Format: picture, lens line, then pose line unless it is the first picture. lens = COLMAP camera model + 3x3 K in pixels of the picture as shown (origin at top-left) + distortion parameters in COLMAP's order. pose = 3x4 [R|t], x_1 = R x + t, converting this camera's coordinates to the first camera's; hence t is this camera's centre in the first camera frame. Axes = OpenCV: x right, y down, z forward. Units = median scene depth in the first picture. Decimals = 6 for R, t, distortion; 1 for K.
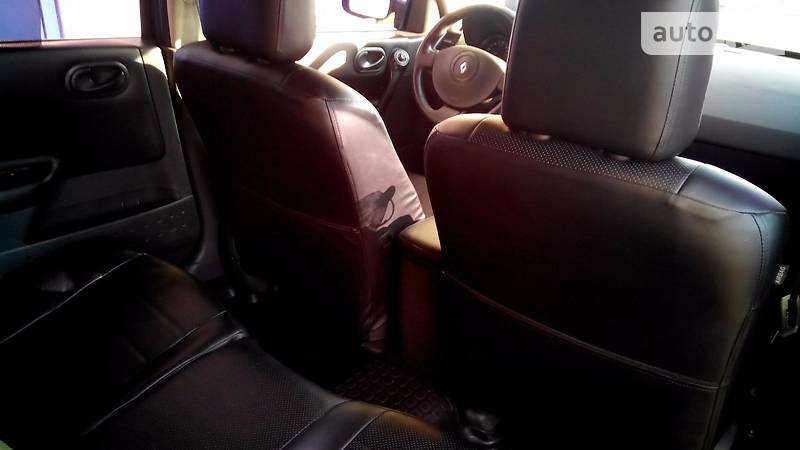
lens RADIAL K [[624.6, 0, 400.0], [0, 624.6, 225.0], [0, 0, 1]] dist [0.092677, -0.139160]
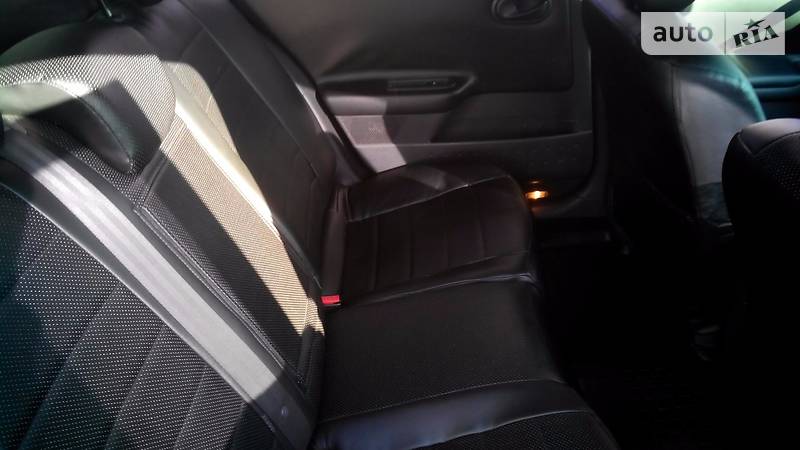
lens RADIAL K [[624.6, 0, 400.0], [0, 624.6, 225.0], [0, 0, 1]] dist [0.092677, -0.139160]
pose [[0.680298, 0.329060, -0.654916, 0.216893], [-0.236366, 0.944309, 0.228937, -0.082159], [0.693777, -0.000946, 0.720190, 0.091477]]
